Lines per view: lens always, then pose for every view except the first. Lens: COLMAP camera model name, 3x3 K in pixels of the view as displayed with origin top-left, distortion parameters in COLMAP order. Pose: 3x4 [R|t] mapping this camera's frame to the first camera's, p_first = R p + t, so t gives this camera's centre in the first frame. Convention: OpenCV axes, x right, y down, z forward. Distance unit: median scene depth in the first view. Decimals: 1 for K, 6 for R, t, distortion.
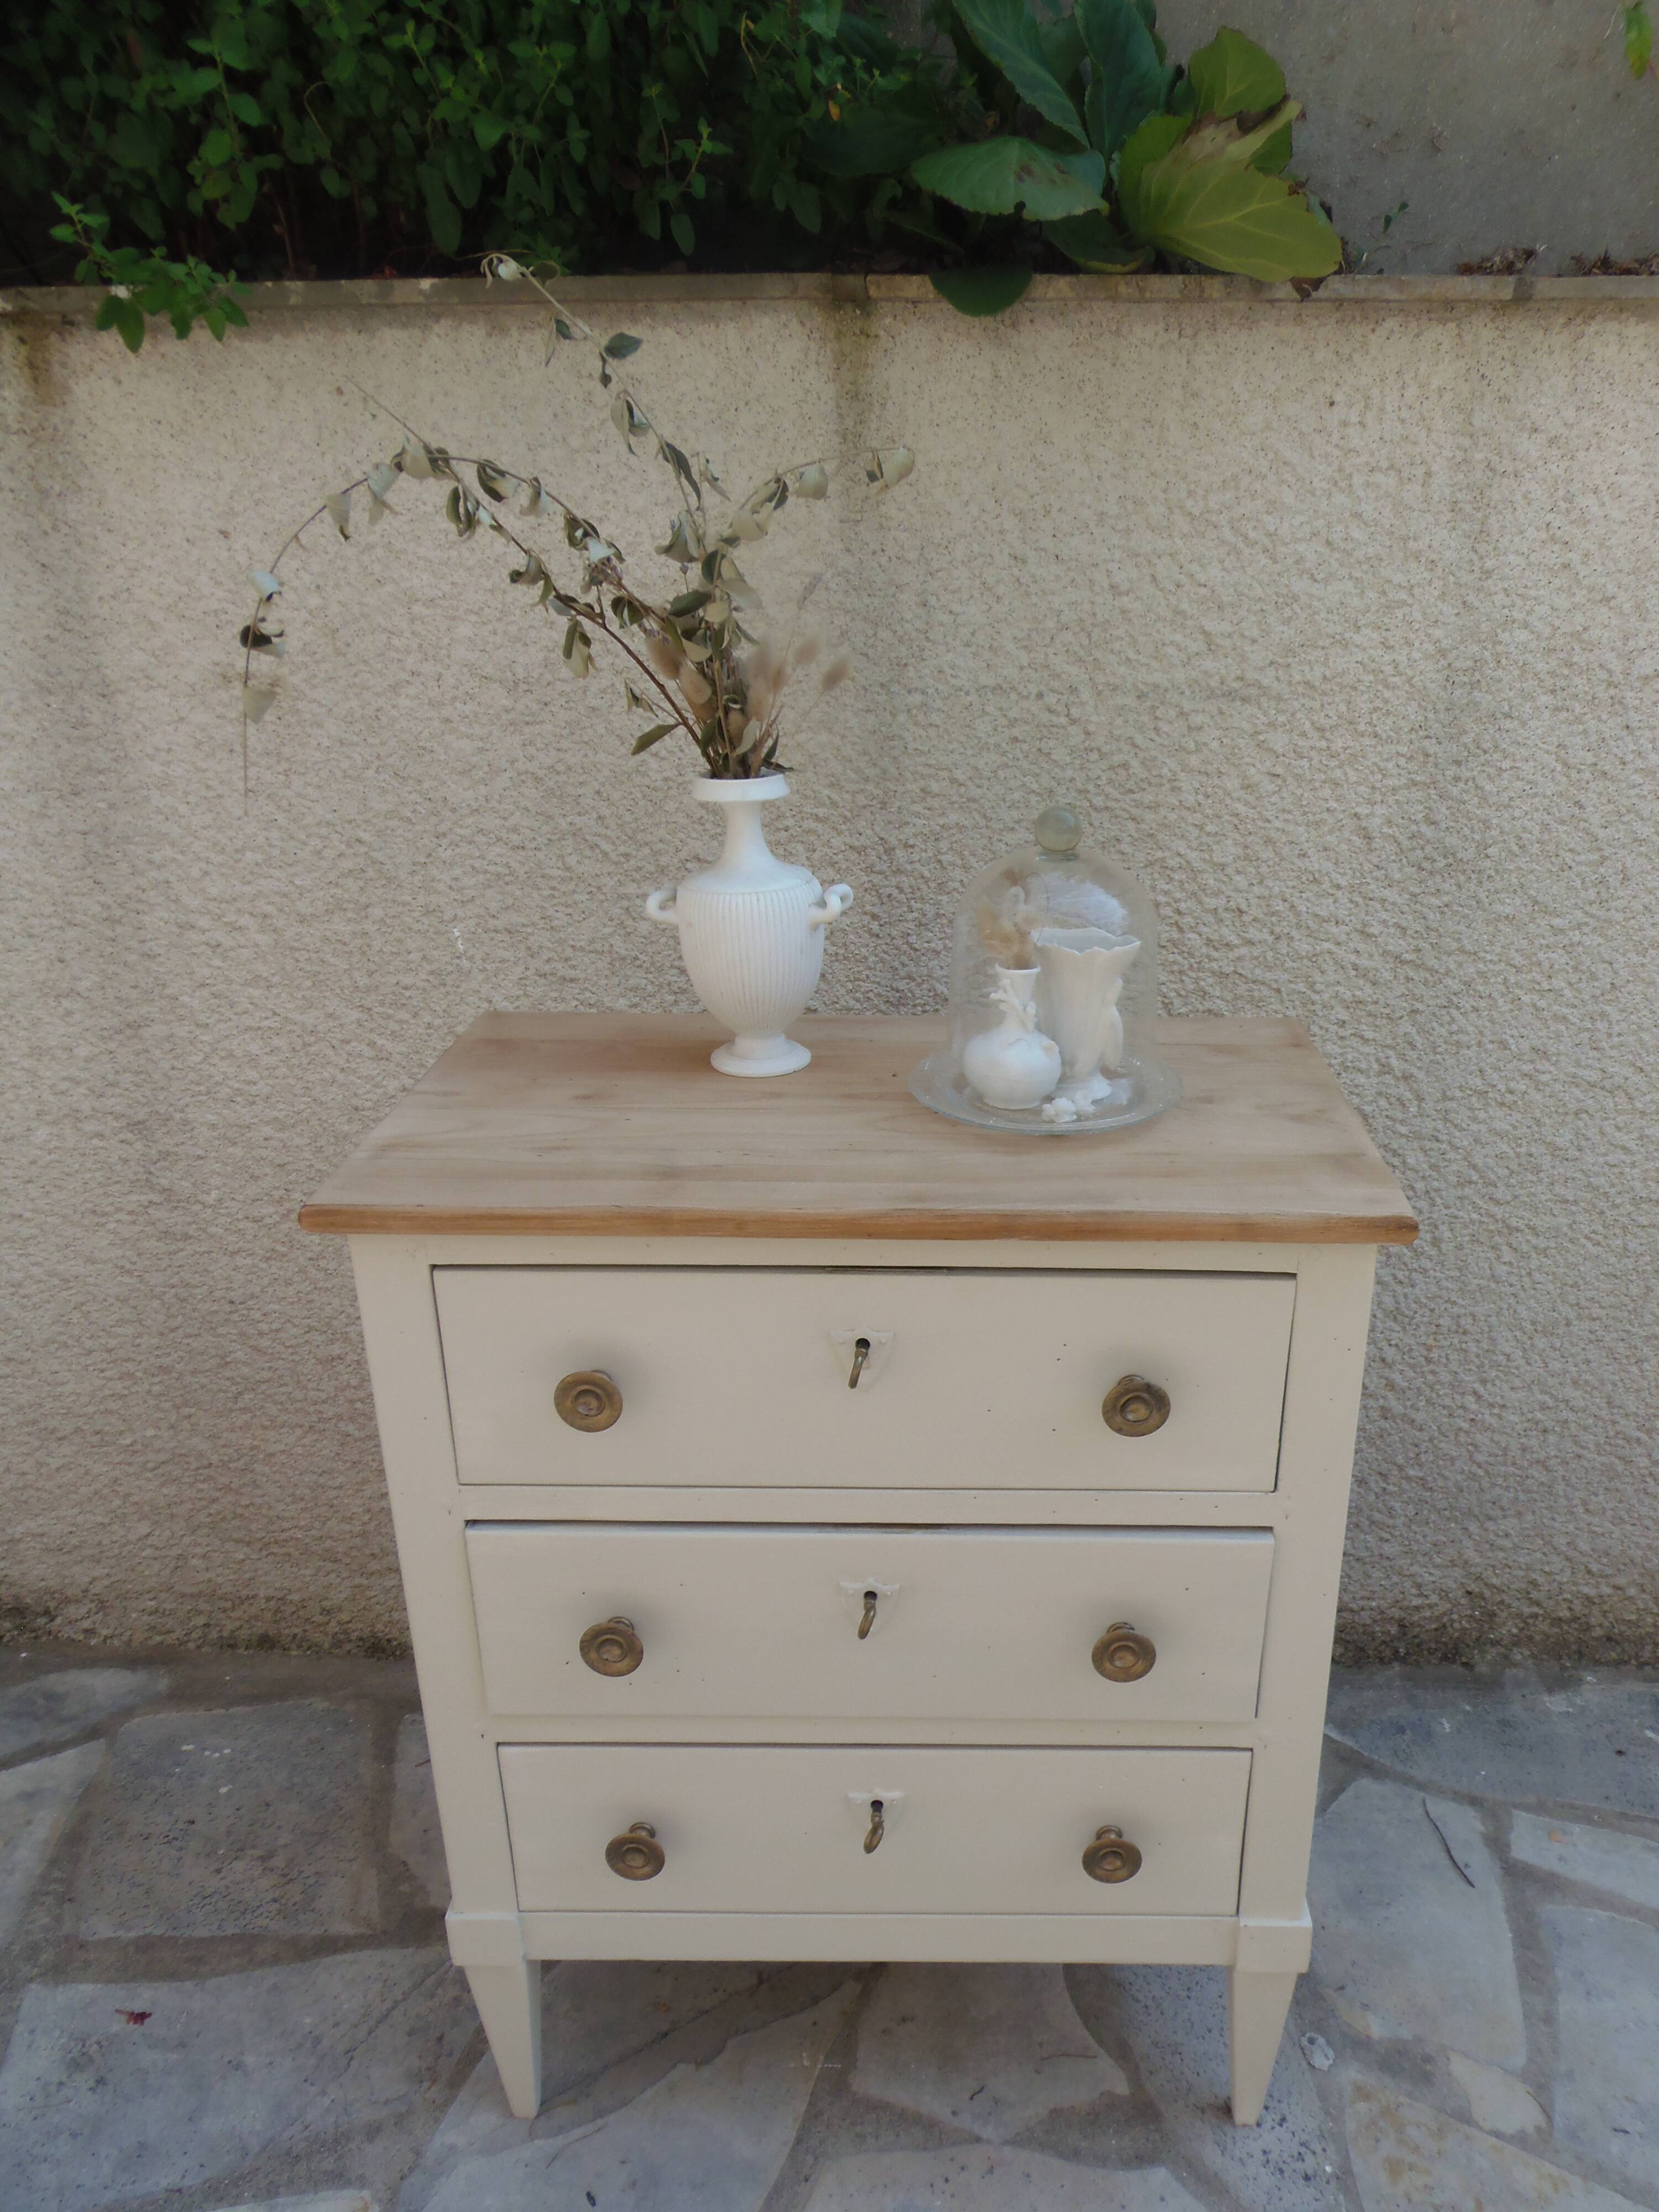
lens RADIAL K [[1576.3, 0, 958.3], [0, 1576.3, 1134.2], [0, 0, 1]] dist [-0.015502, -0.019412]
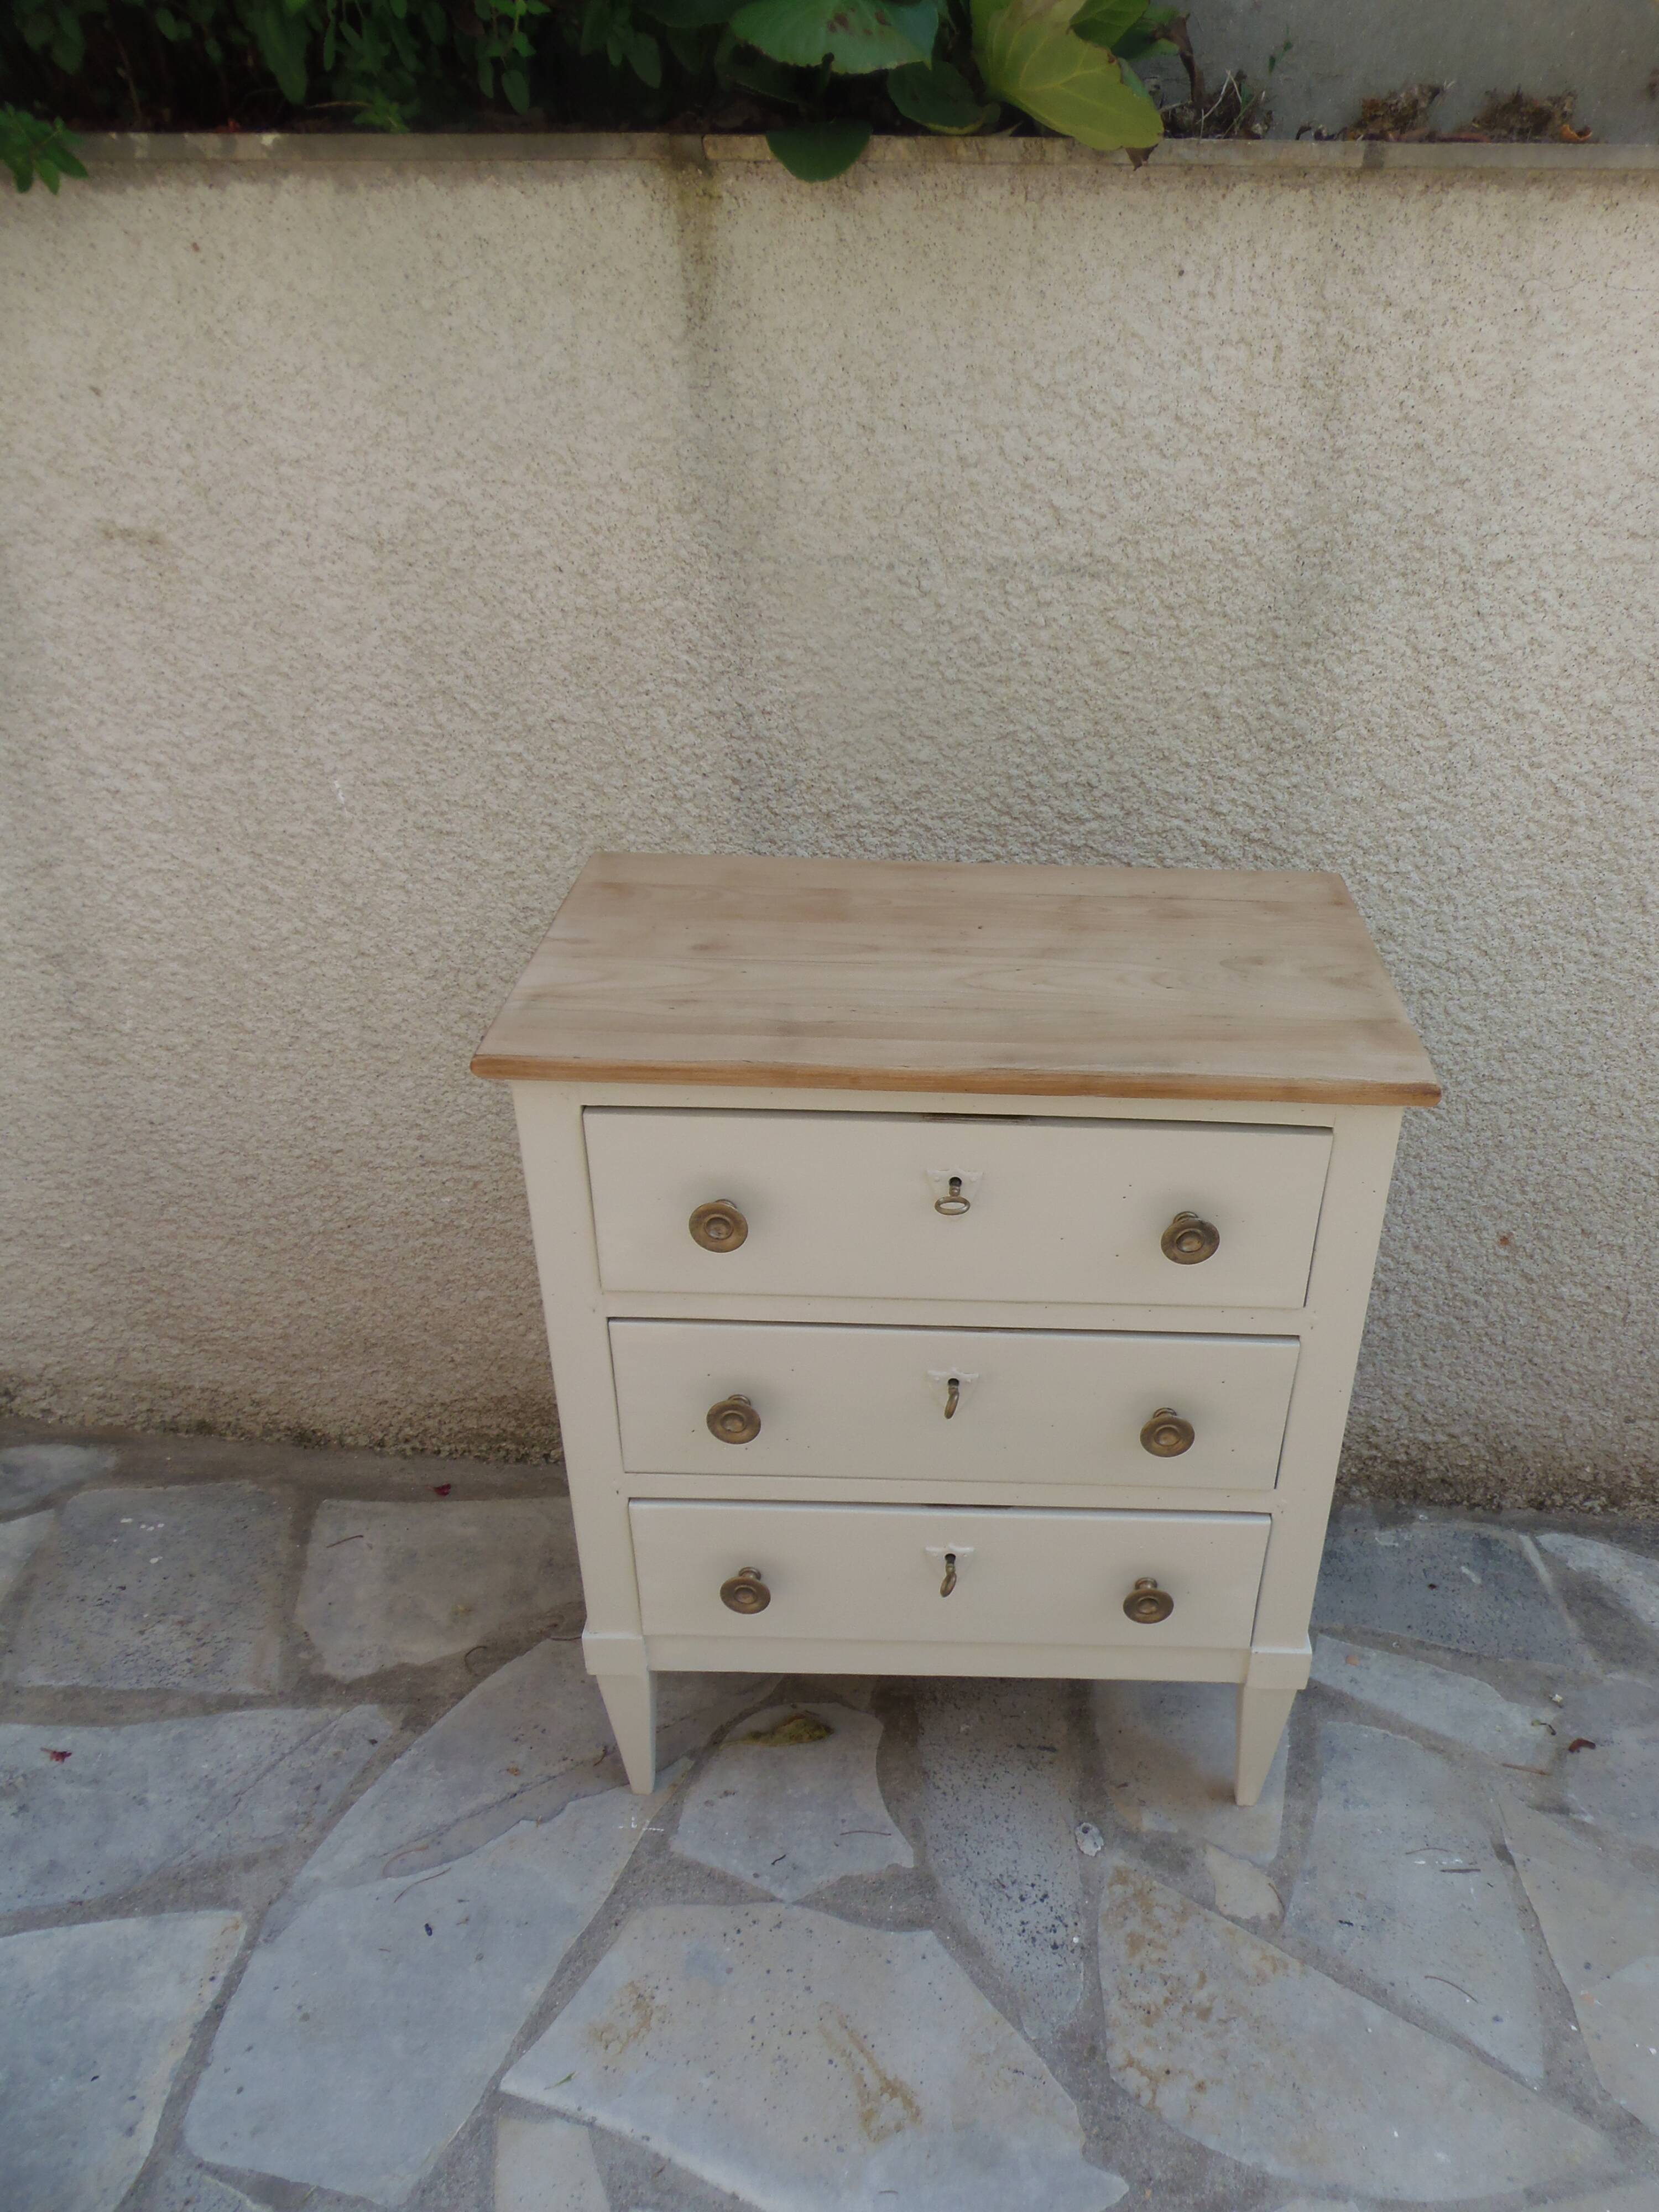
lens RADIAL K [[1576.3, 0, 971.5], [0, 1576.3, 1112.3], [0, 0, 1]] dist [-0.015502, -0.019412]
pose [[0.998594, 0.036908, -0.038057, 0.152018], [-0.031714, 0.991132, 0.129040, -0.062777], [0.042482, -0.127652, 0.990909, -0.040514]]
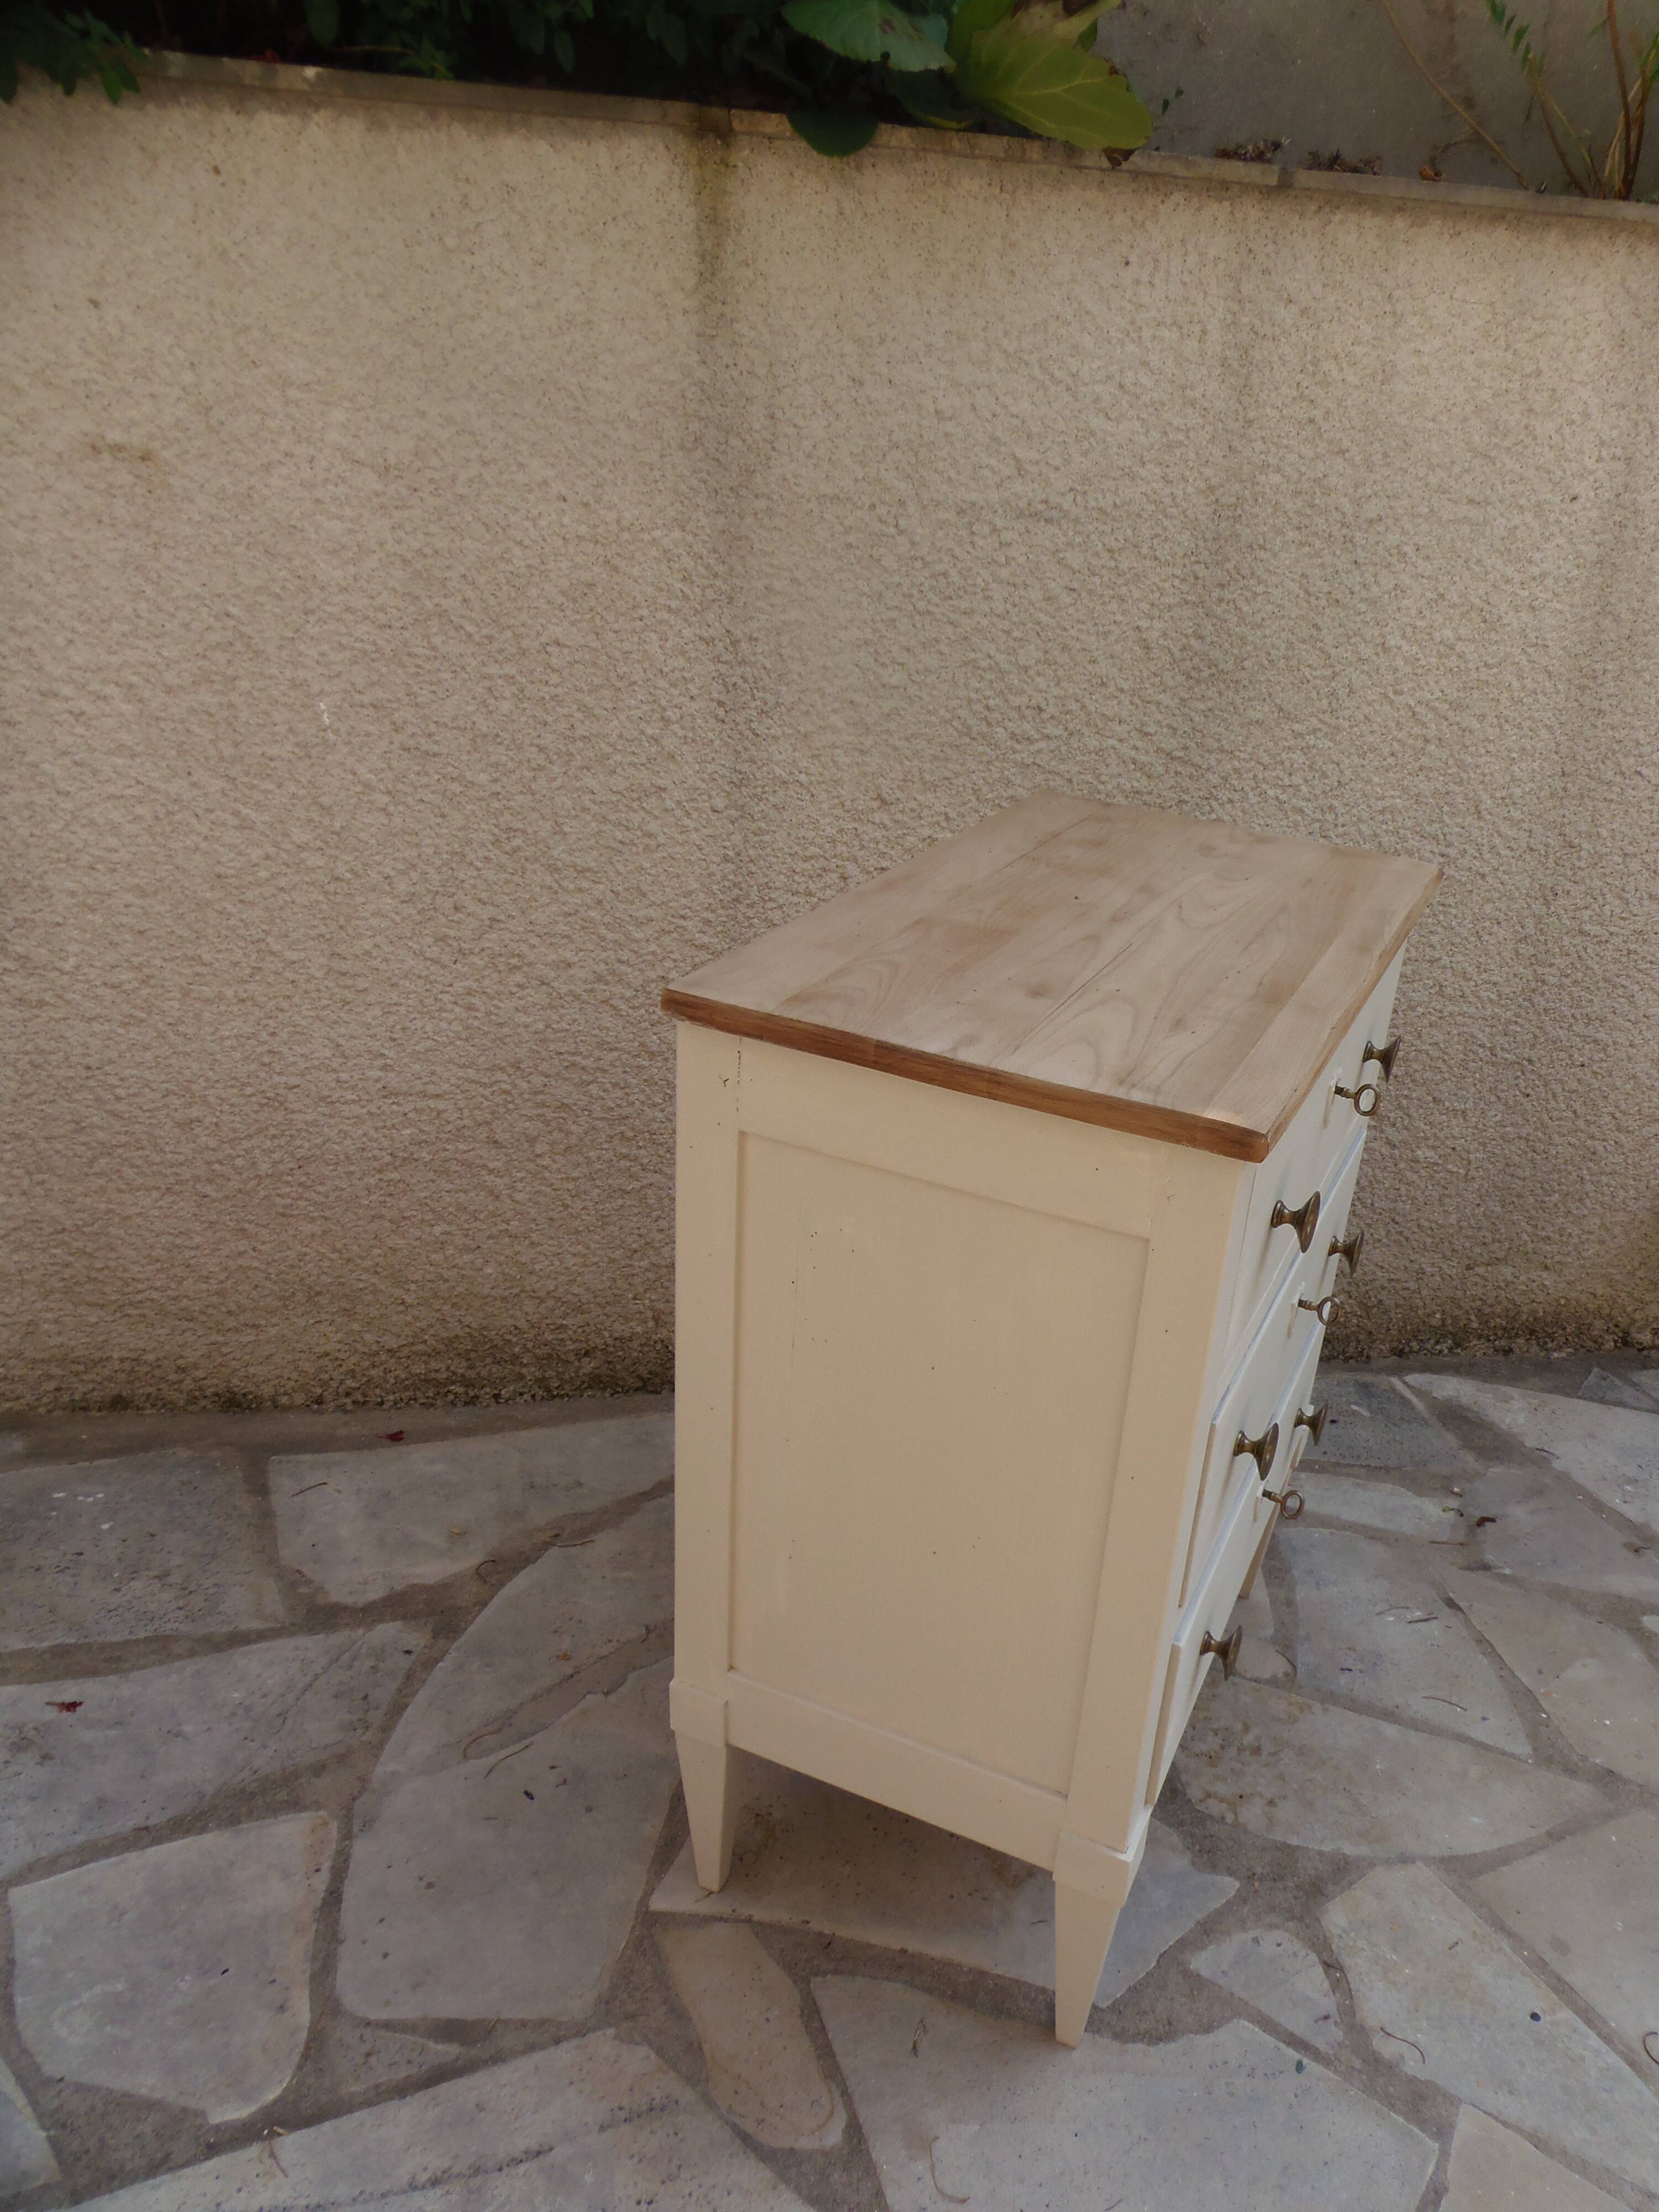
lens RADIAL K [[1576.3, 0, 955.3], [0, 1576.3, 1124.5], [0, 0, 1]] dist [-0.015502, -0.019412]
pose [[0.979942, -0.018561, 0.198416, -0.120173], [0.005420, 0.997767, 0.066566, 0.087933], [-0.199209, -0.064155, 0.977855, -0.143121]]
